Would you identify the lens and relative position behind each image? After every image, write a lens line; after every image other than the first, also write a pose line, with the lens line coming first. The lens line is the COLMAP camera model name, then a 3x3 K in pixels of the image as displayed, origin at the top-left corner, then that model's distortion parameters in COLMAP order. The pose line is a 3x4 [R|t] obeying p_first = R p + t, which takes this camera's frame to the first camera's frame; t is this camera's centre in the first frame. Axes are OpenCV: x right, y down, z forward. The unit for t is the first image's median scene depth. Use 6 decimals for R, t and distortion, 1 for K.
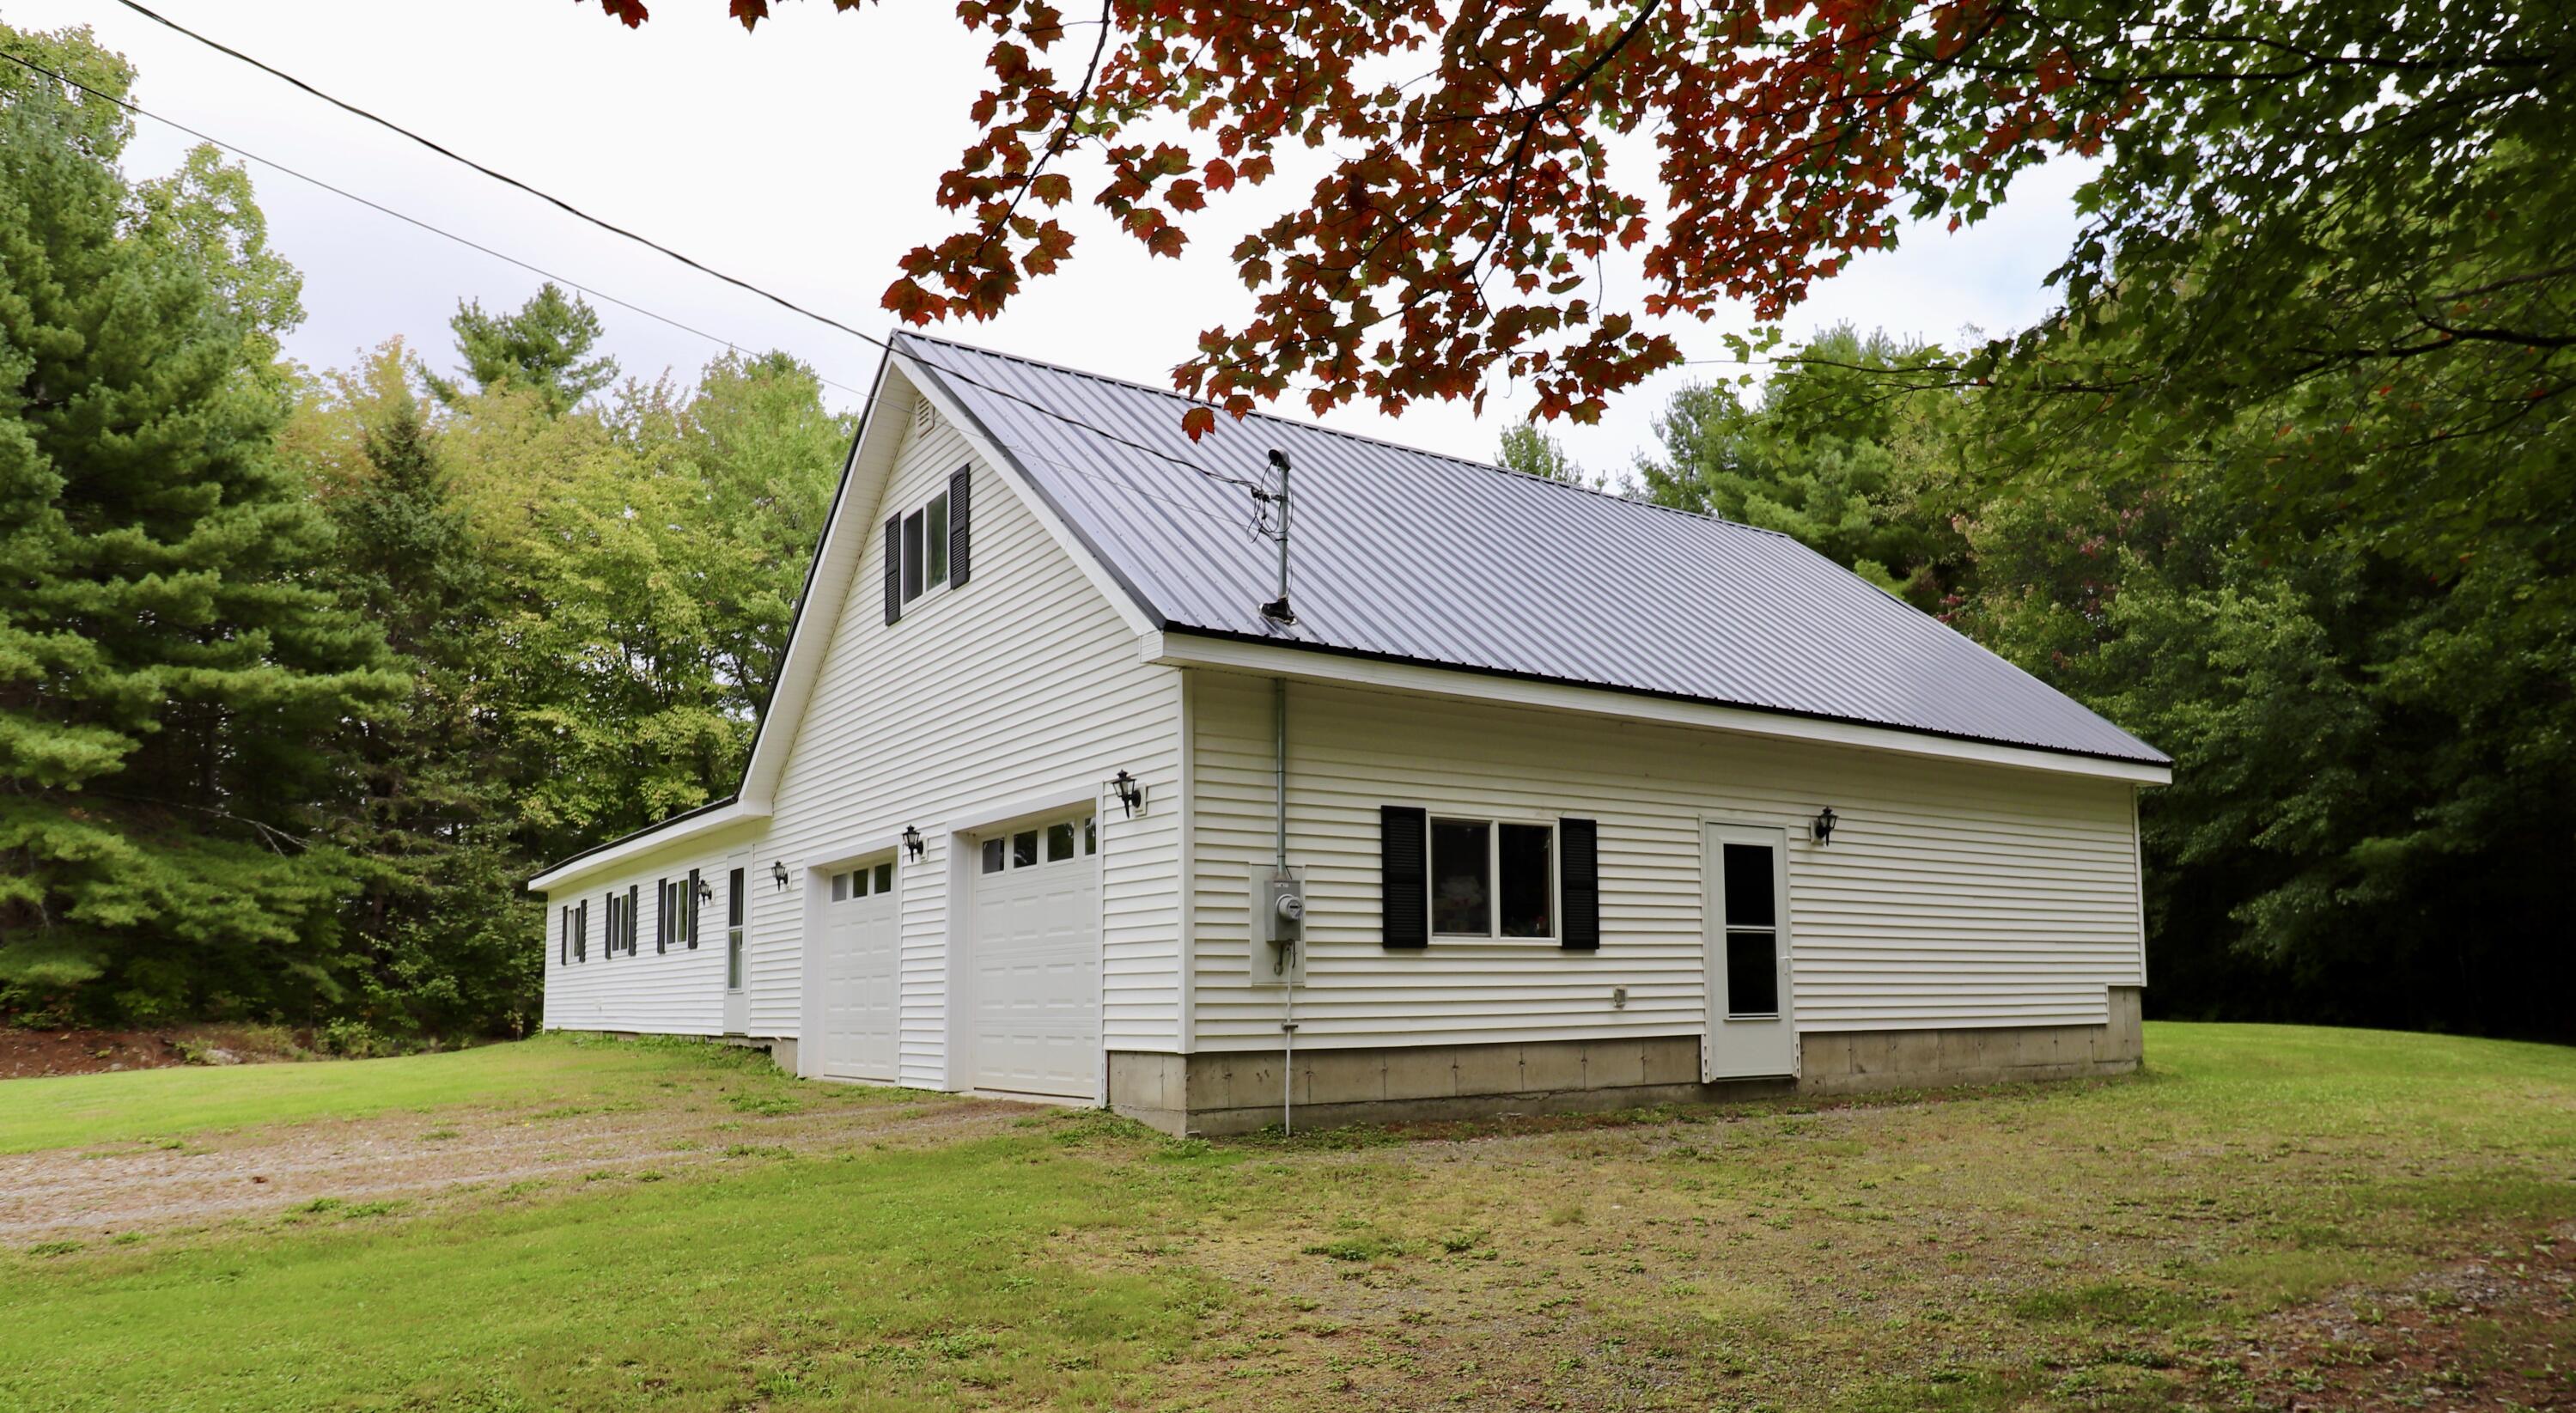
lens RADIAL K [[1650.4, 0, 1469.5], [0, 1650.4, 819.1], [0, 0, 1]] dist [0.005148, 0.001374]
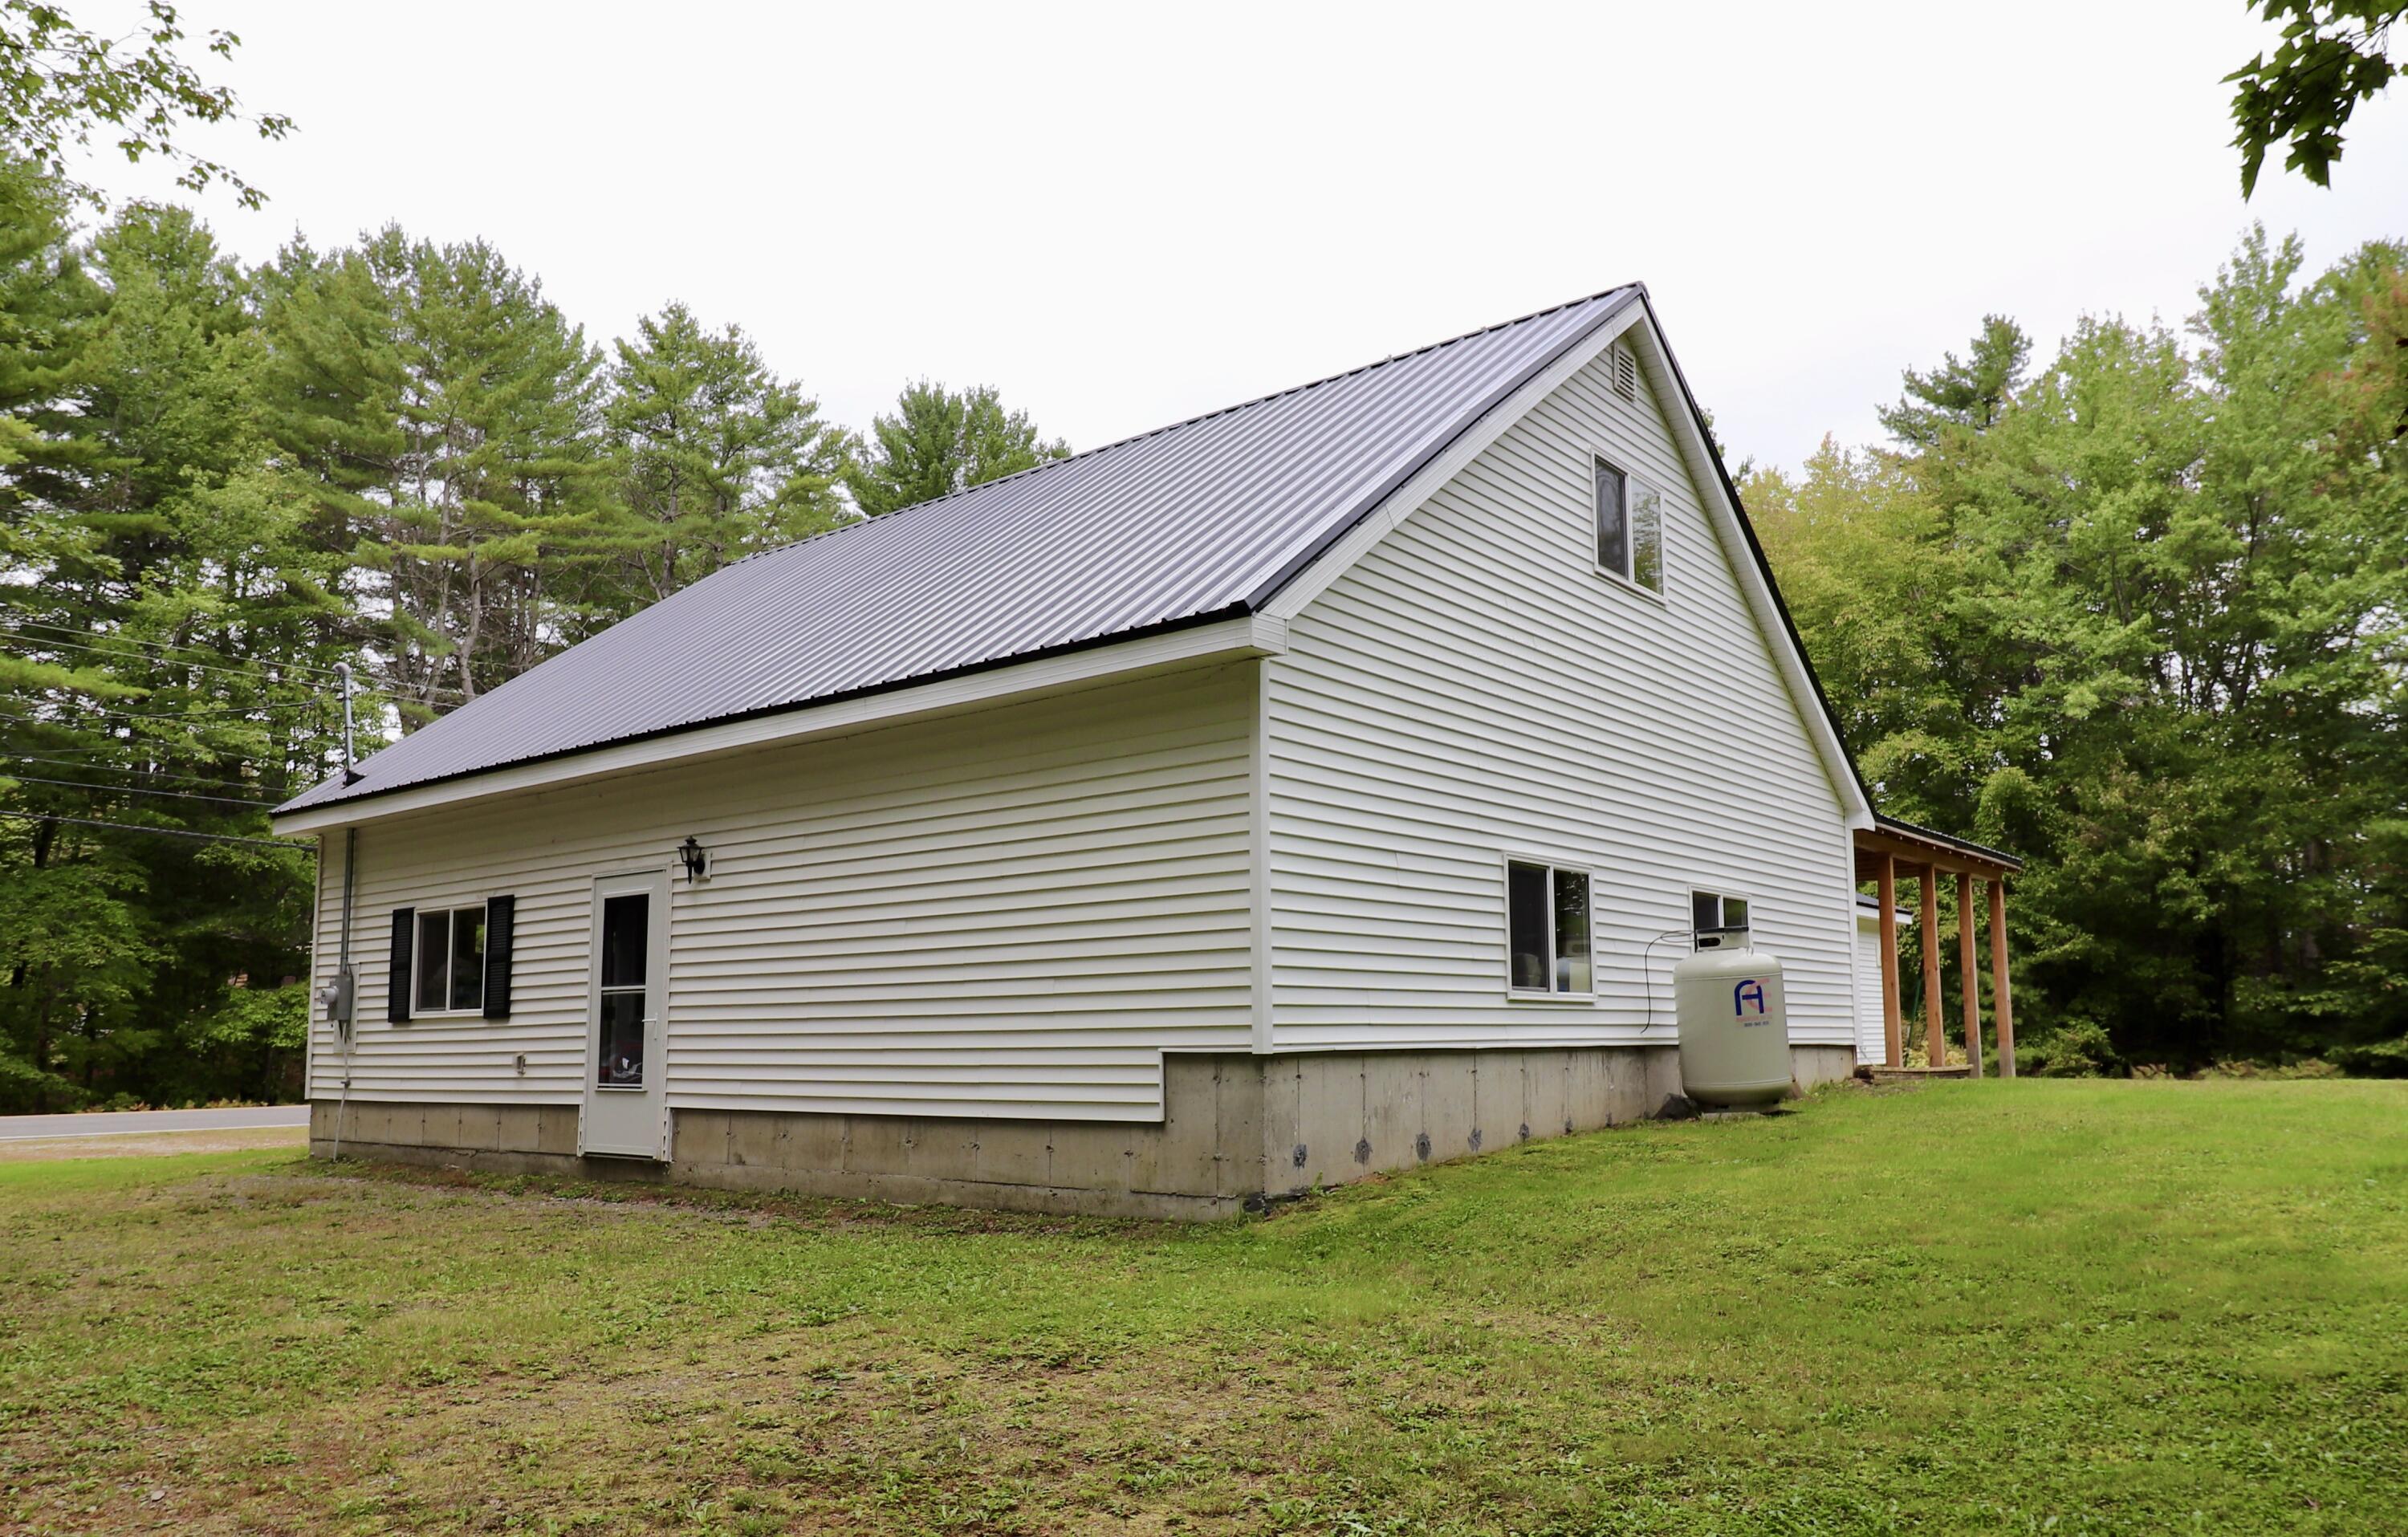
lens RADIAL K [[1662.8, 0, 1204.4], [0, 1662.8, 812.9], [0, 0, 1]] dist [-0.001485, -0.001277]
pose [[0.243768, -0.124059, -0.961866, 1.151010], [0.112919, 0.988670, -0.098899, 0.098653], [0.963237, -0.084505, 0.255015, 1.102225]]
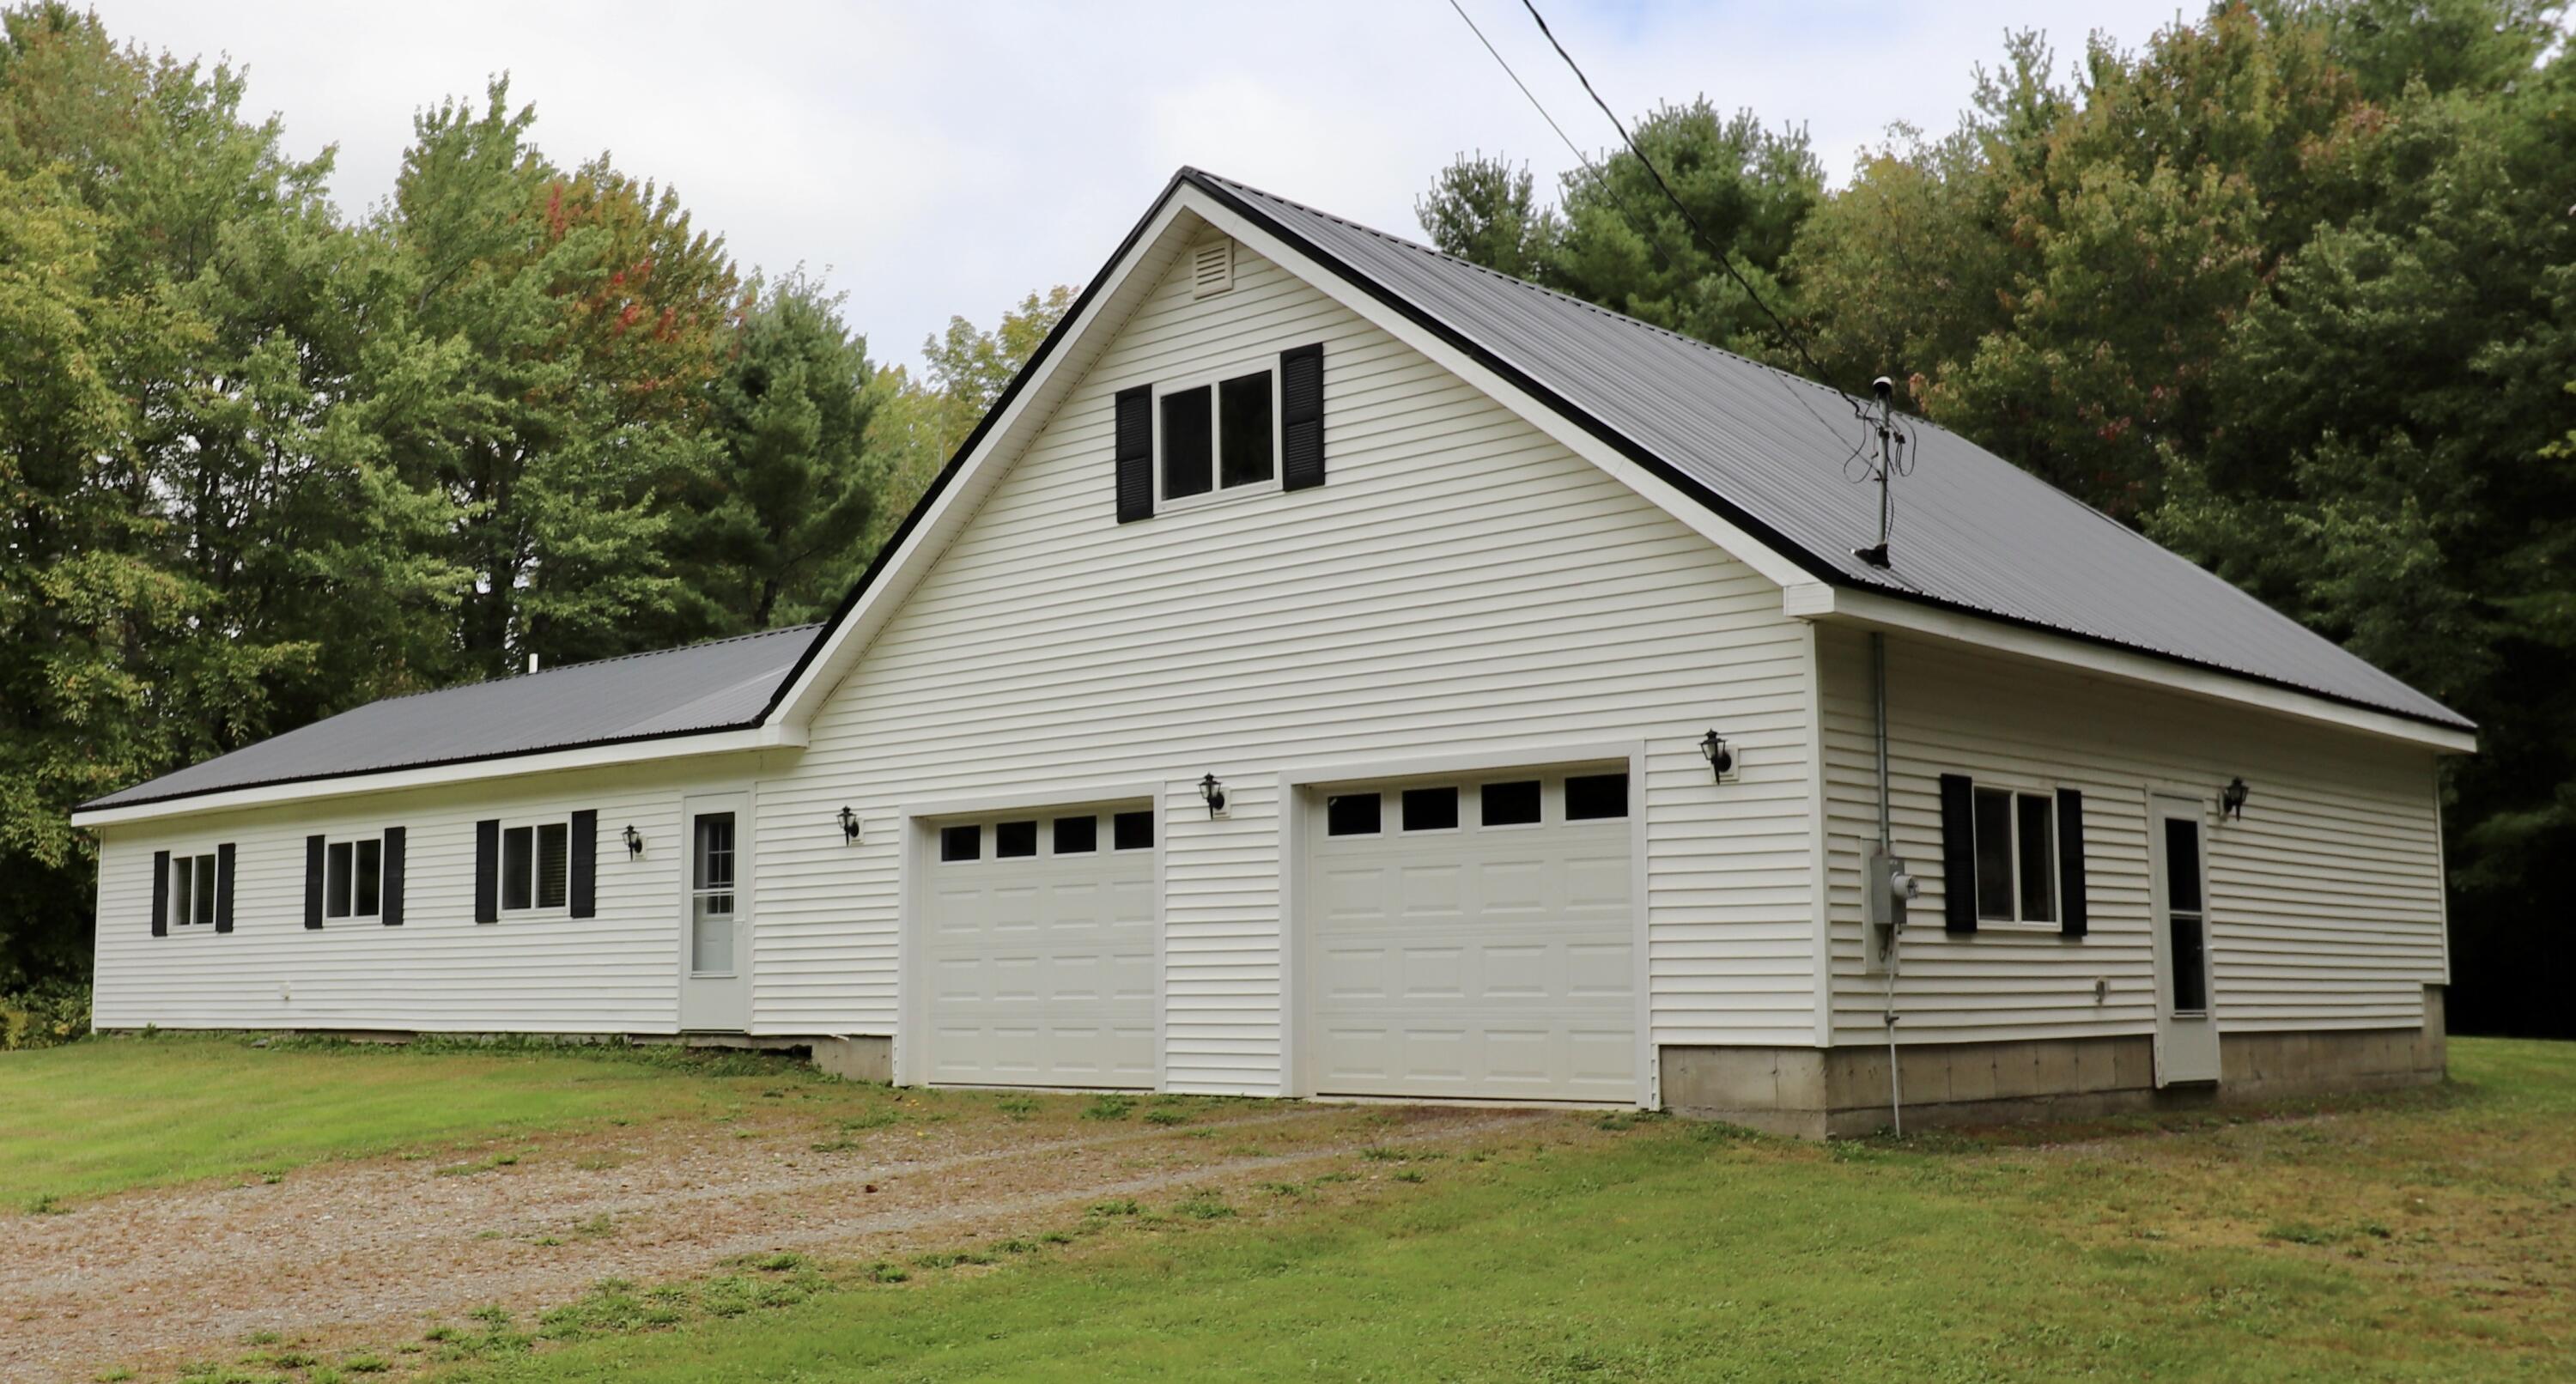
lens RADIAL K [[2442.1, 0, 1288.0], [0, 2442.1, 692.0], [0, 0, 1]] dist [0.007156, -0.000588]
pose [[0.983747, 0.029731, 0.177079, -0.549504], [-0.026657, 0.999450, -0.019716, -0.014613], [-0.177568, 0.014675, 0.983999, -0.211676]]
